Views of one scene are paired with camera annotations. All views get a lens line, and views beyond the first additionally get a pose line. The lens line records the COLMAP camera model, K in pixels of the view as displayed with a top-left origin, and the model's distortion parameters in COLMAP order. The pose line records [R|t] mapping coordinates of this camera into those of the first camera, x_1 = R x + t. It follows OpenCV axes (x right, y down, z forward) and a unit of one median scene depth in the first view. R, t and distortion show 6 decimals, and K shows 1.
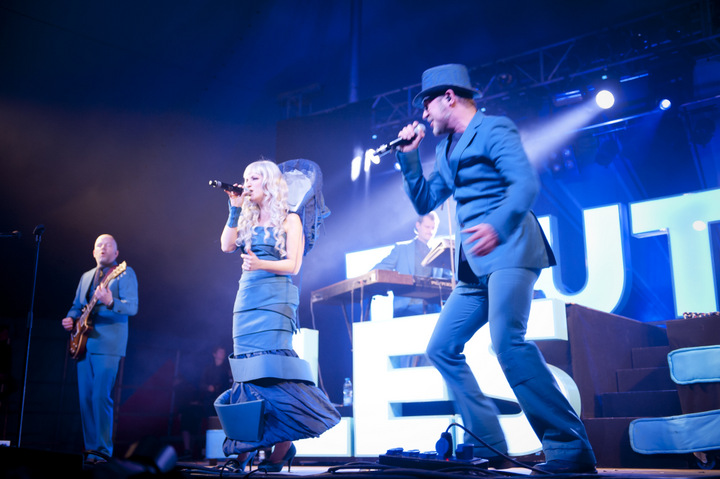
lens RADIAL K [[862.2, 0, 379.9], [0, 862.2, 239.1], [0, 0, 1]] dist [0.061489, -0.004737]
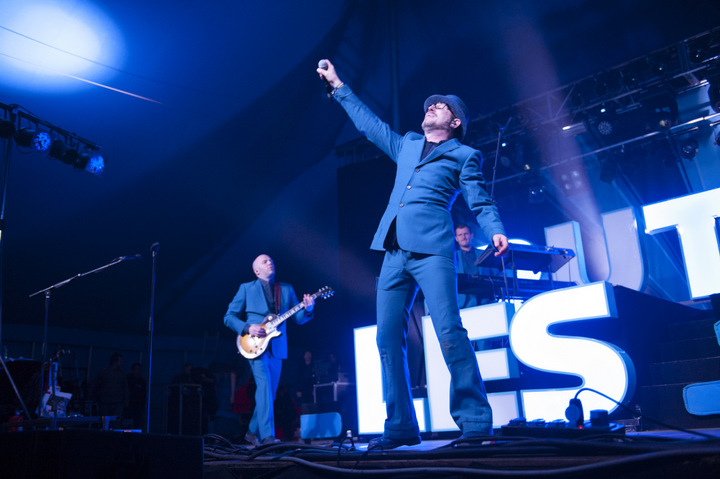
lens RADIAL K [[653.8, 0, 378.5], [0, 653.8, 239.0], [0, 0, 1]] dist [0.000605, -0.011084]
pose [[0.997106, -0.058506, -0.048536, -0.037750], [0.056420, 0.997468, -0.043289, 0.027023], [0.050946, 0.040426, 0.997883, 0.106319]]
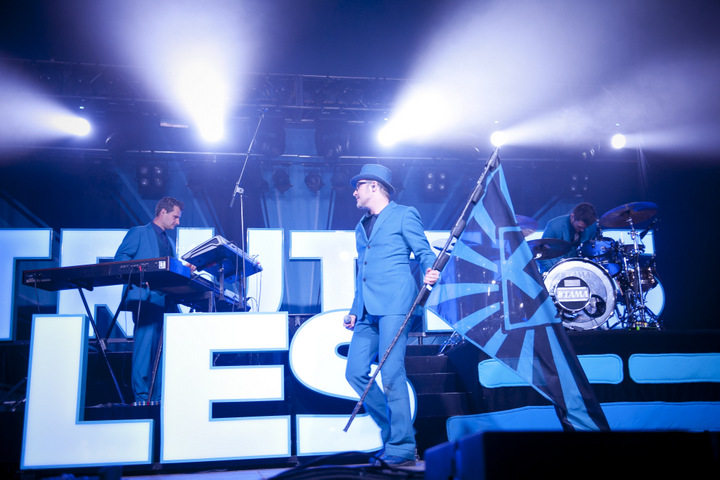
lens RADIAL K [[761.2, 0, 360.0], [0, 761.2, 240.0], [0, 0, 1]] dist [0.009427, 0.005155]
pose [[0.679870, 0.168301, 0.713758, -0.434197], [-0.136689, 0.985334, -0.102137, 0.072153], [-0.720481, -0.028123, 0.692905, 0.295719]]
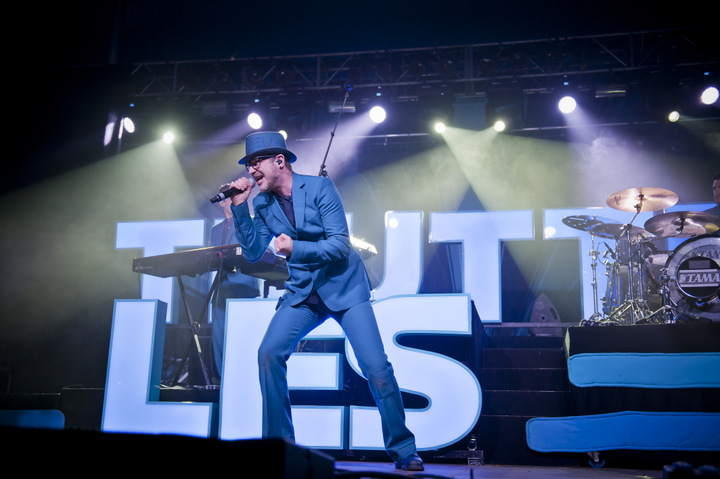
lens RADIAL K [[791.4, 0, 360.0], [0, 791.4, 239.5], [0, 0, 1]] dist [0.018494, 0.013656]
pose [[0.894477, 0.135387, 0.426124, -0.245825], [-0.134112, 0.990411, -0.033157, 0.042854], [-0.426528, -0.027490, 0.904057, 0.185763]]
